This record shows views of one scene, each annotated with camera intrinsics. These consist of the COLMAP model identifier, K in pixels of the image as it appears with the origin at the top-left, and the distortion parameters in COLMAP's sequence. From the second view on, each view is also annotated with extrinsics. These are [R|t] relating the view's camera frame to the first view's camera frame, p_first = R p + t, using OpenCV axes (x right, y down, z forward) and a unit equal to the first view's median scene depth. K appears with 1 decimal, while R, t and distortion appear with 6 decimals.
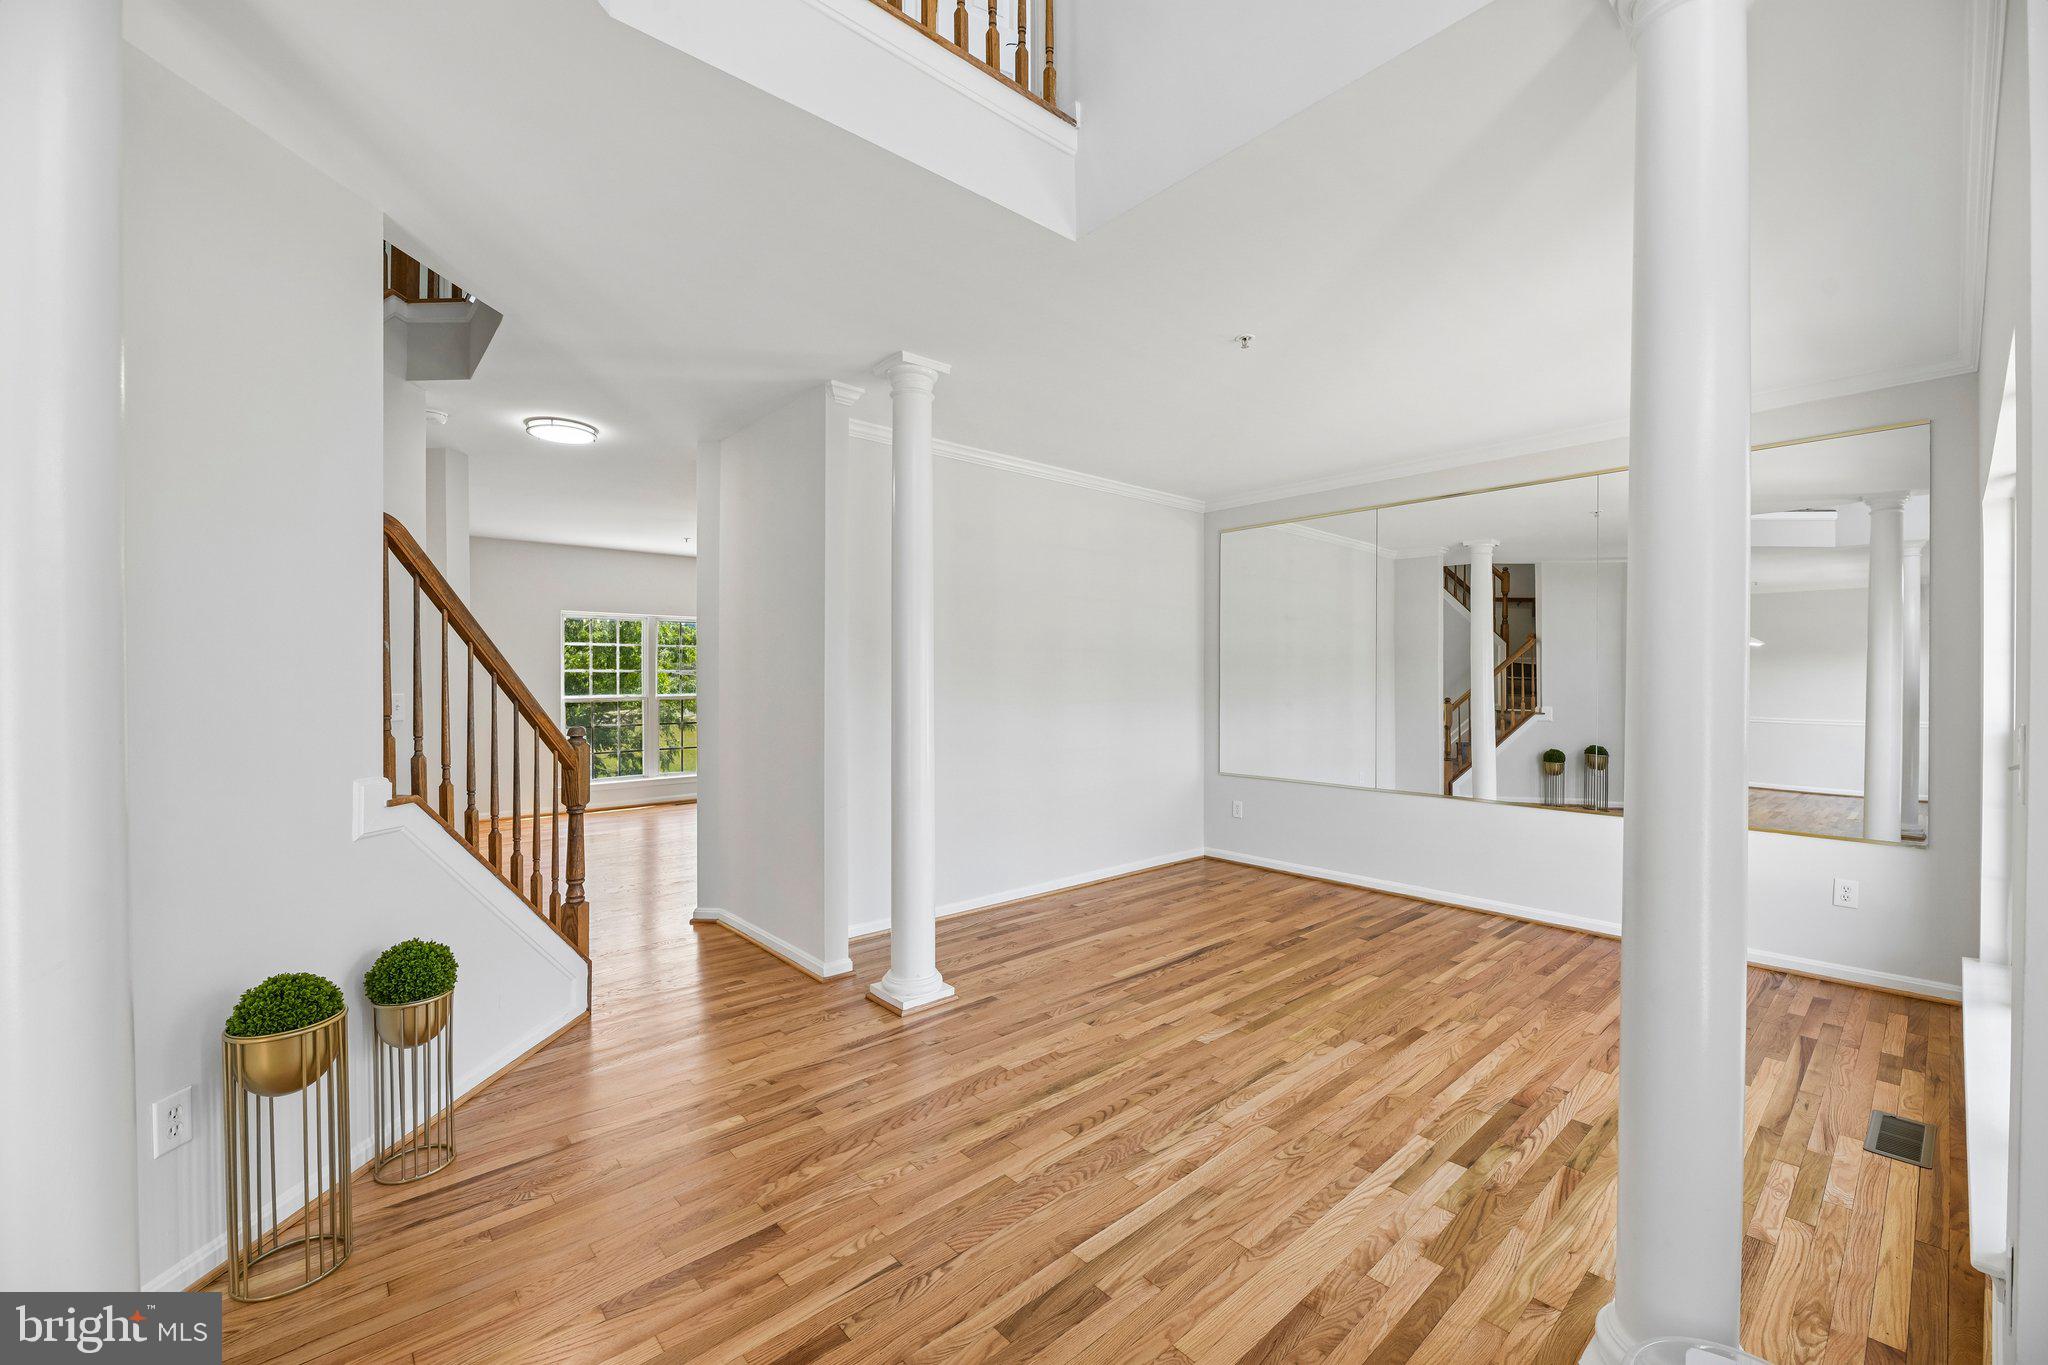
lens RADIAL K [[823.2, 0, 1037.6], [0, 823.2, 673.5], [0, 0, 1]] dist [-0.004869, -0.000329]
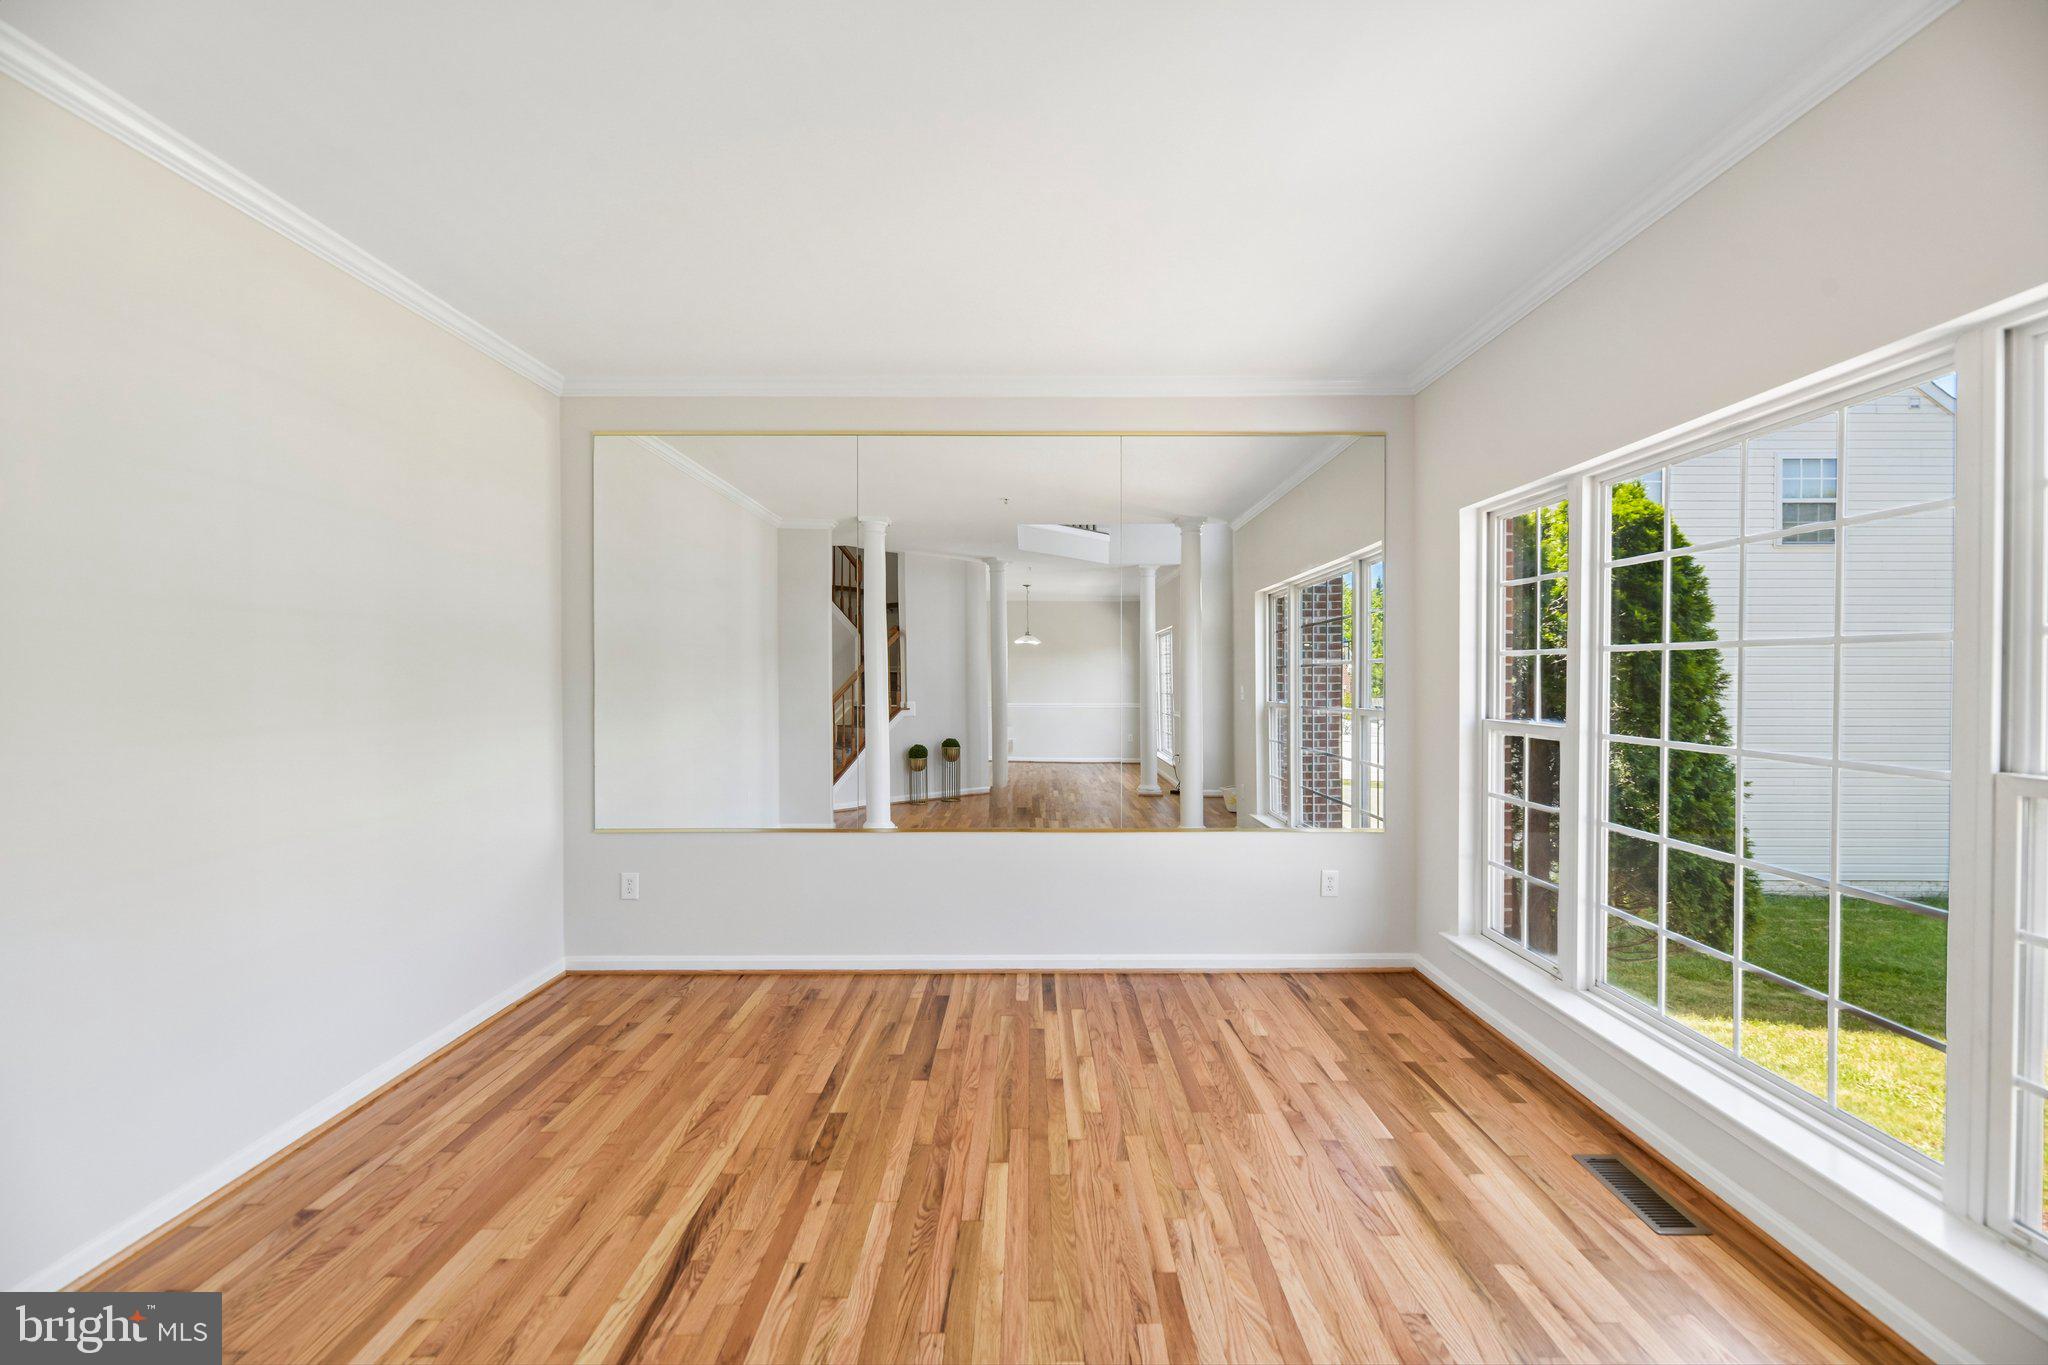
lens RADIAL K [[823.2, 0, 1043.5], [0, 823.2, 685.1], [0, 0, 1]] dist [-0.004869, -0.000329]
pose [[0.658617, -0.013265, 0.752361, -0.026078], [-0.005127, 0.999742, 0.022115, -0.003083], [-0.752461, -0.018423, 0.658379, 0.564386]]
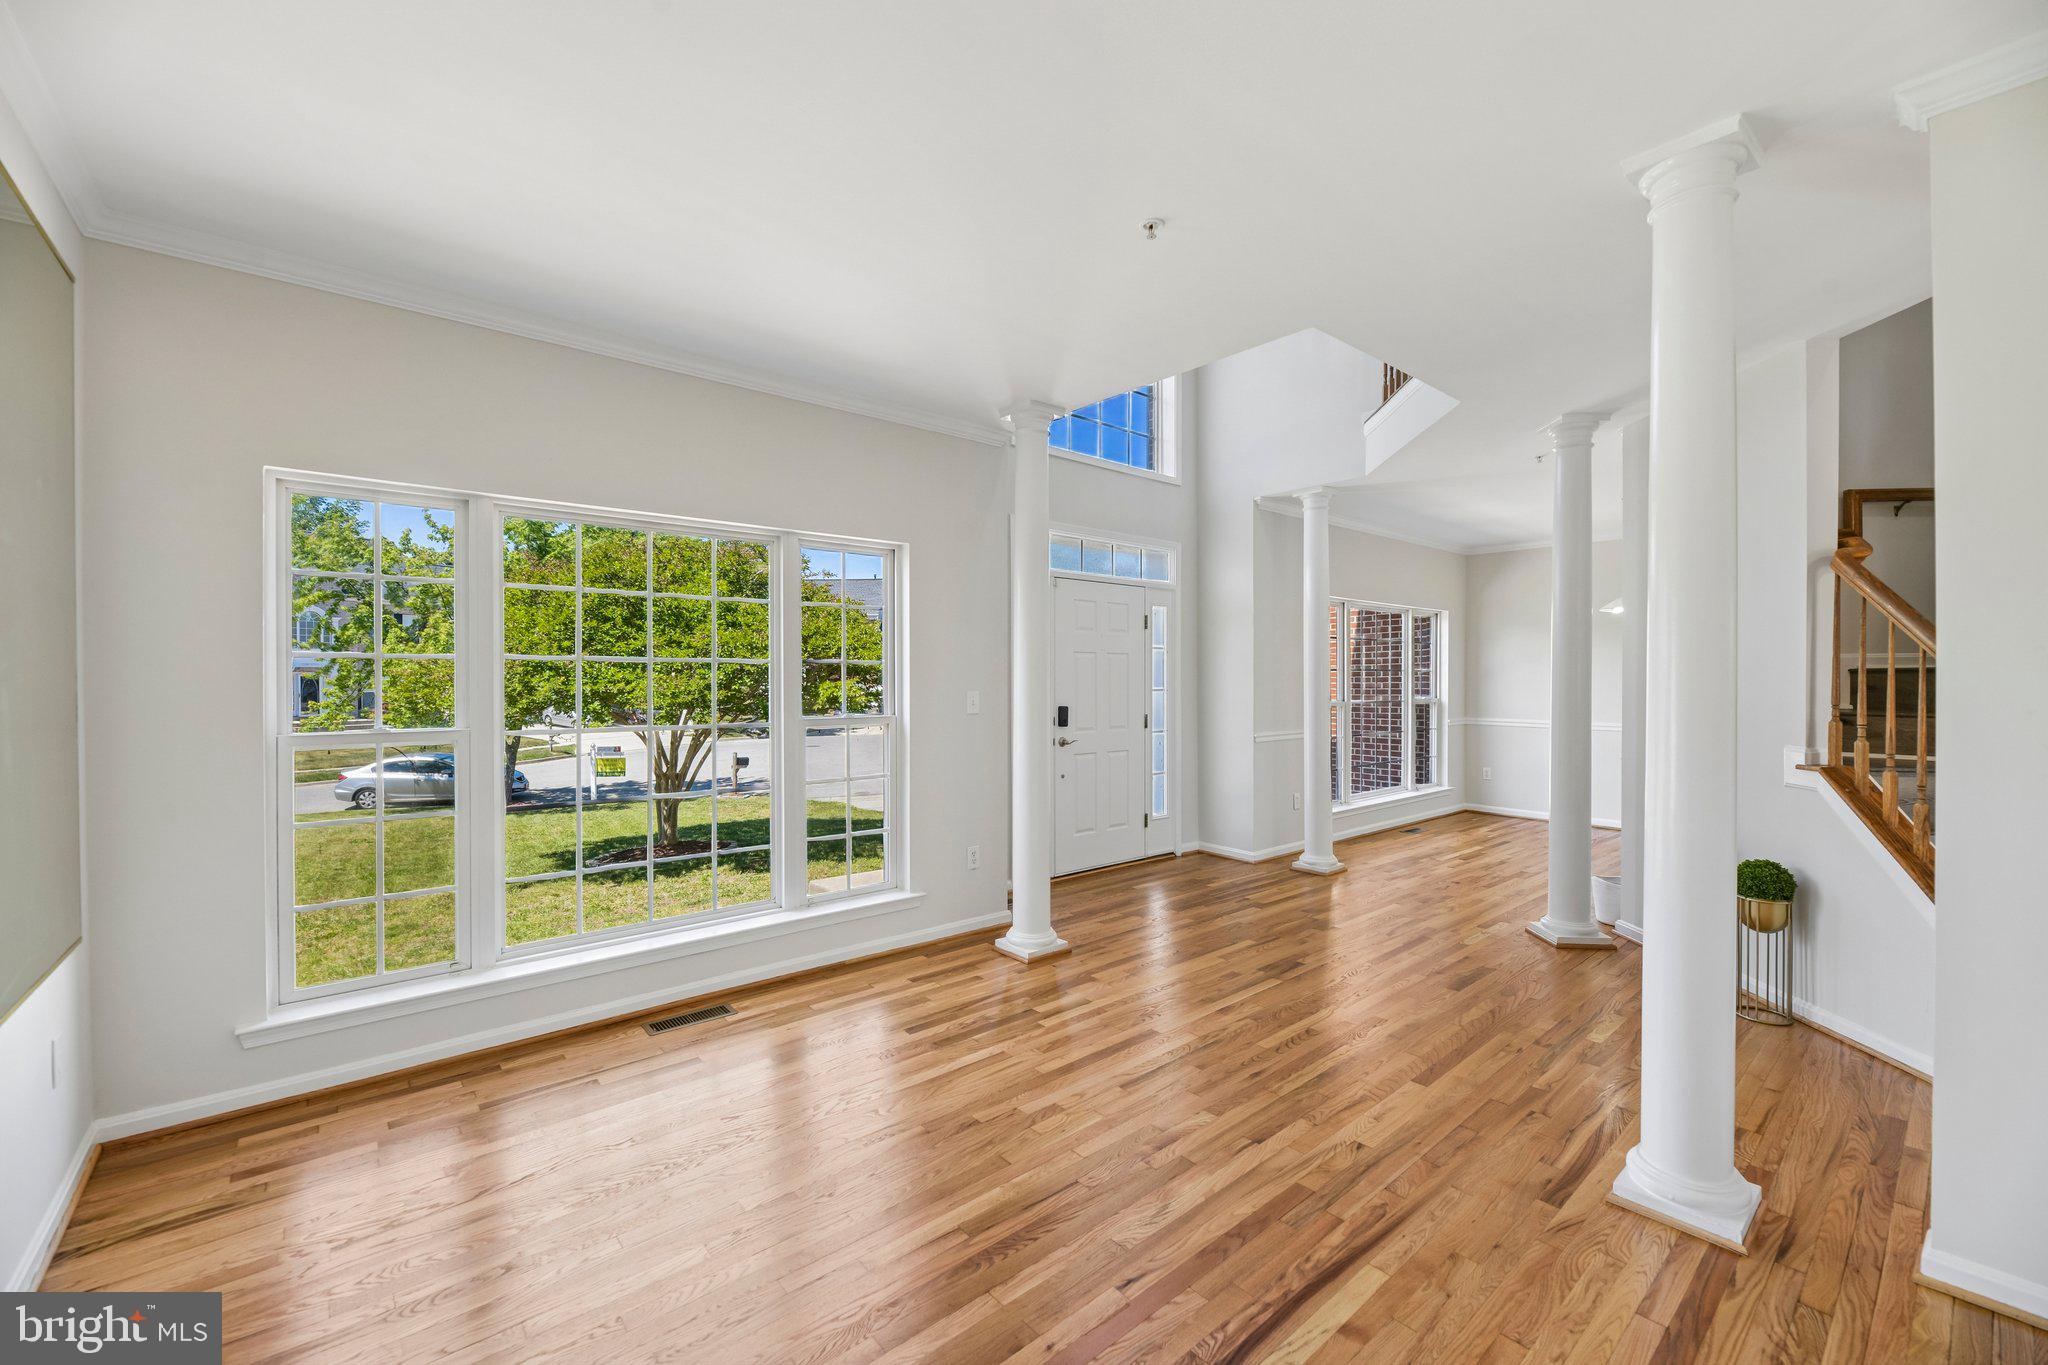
lens RADIAL K [[823.2, 0, 1055.6], [0, 823.2, 678.0], [0, 0, 1]] dist [-0.004869, -0.000329]
pose [[-0.999991, -0.000511, 0.004142, 0.282935], [-0.000536, 0.999982, -0.005970, 0.010427], [-0.004139, -0.005972, -0.999974, 1.472788]]
